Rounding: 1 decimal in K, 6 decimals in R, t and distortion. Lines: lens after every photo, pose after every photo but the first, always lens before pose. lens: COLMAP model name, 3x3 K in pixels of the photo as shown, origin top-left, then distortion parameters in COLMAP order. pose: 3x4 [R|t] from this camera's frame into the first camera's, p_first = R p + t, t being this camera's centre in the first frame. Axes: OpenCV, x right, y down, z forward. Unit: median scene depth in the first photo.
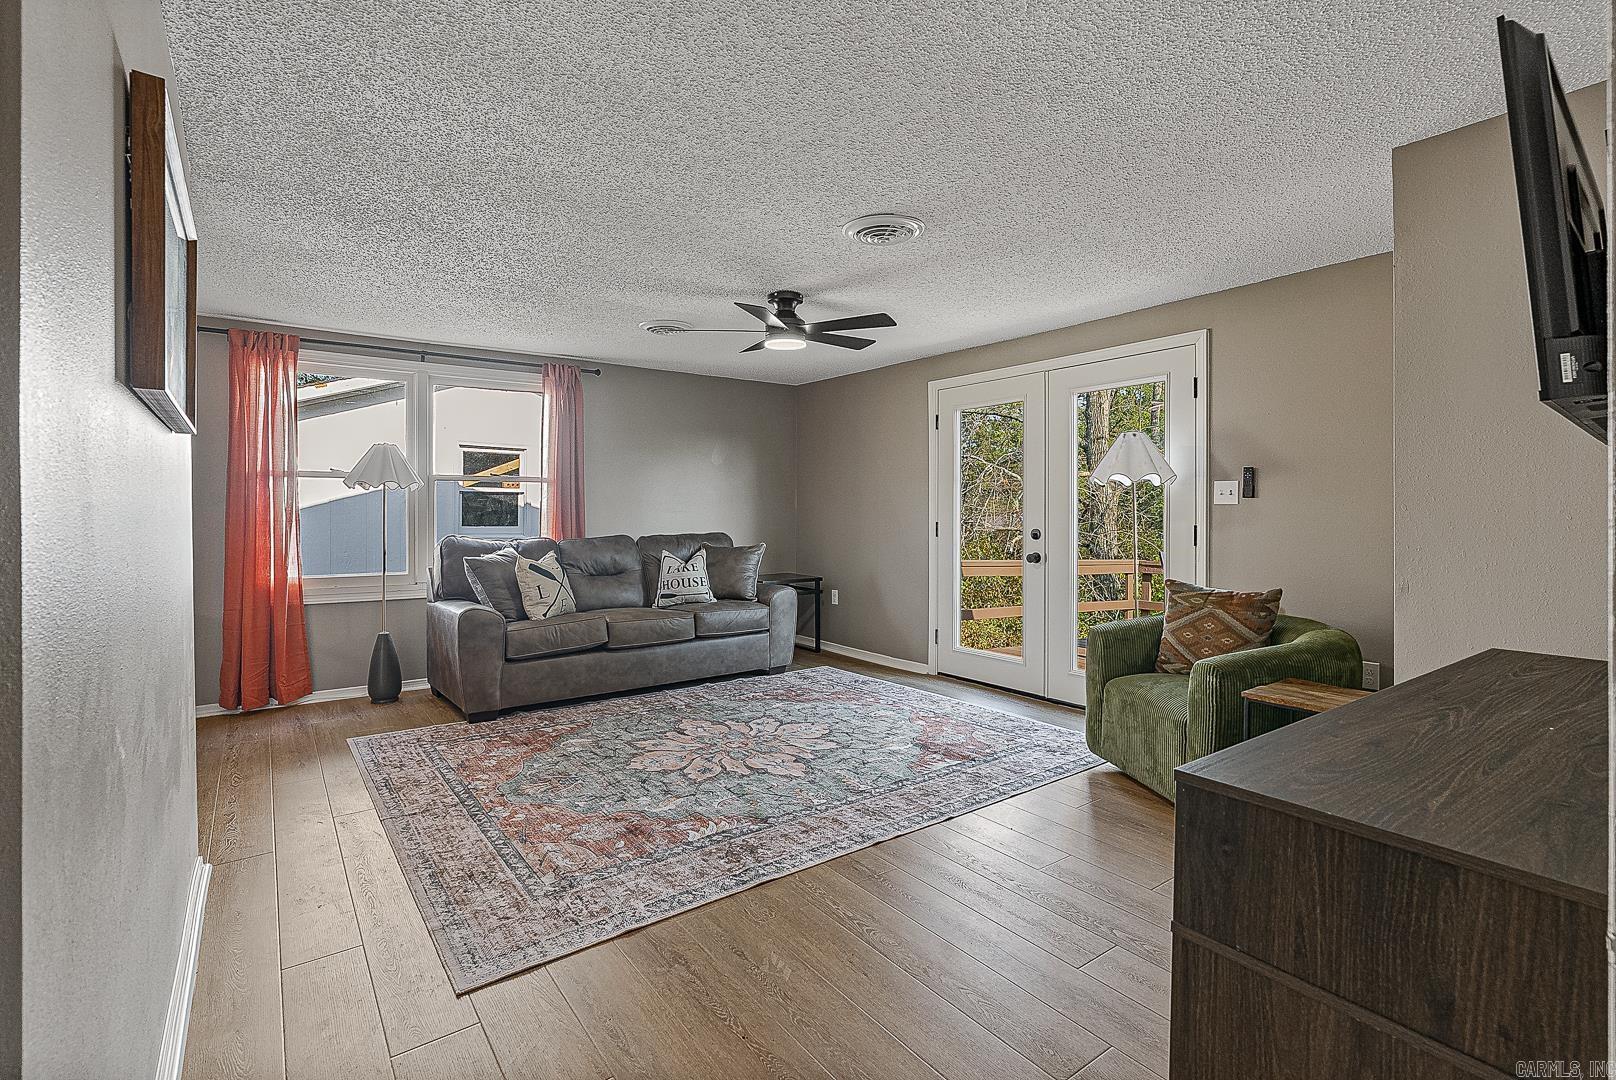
lens RADIAL K [[756.6, 0, 805.8], [0, 756.6, 514.1], [0, 0, 1]] dist [-0.024192, -0.000084]
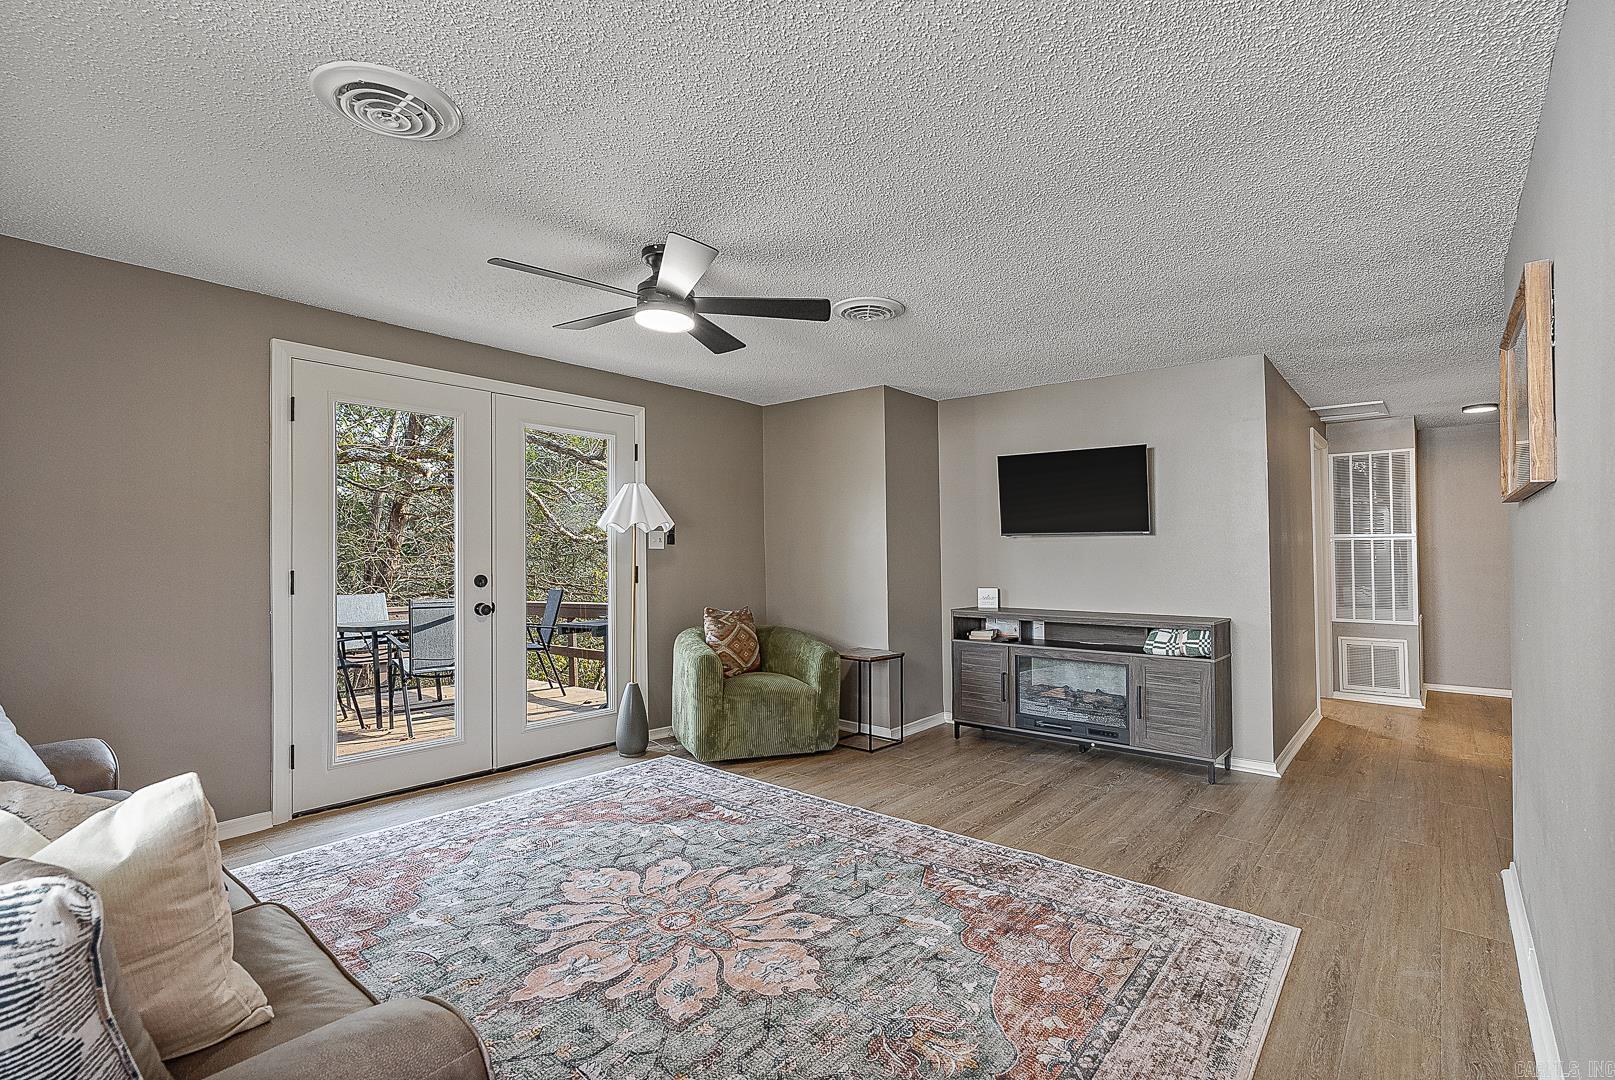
lens RADIAL K [[764.3, 0, 807.5], [0, 764.3, 540.0], [0, 0, 1]] dist [-0.016623, 0.000010]
pose [[-0.246348, 0.010846, 0.969121, -0.833662], [-0.002831, 0.999925, -0.011911, -0.014295], [-0.969177, -0.005678, -0.246299, 1.166836]]
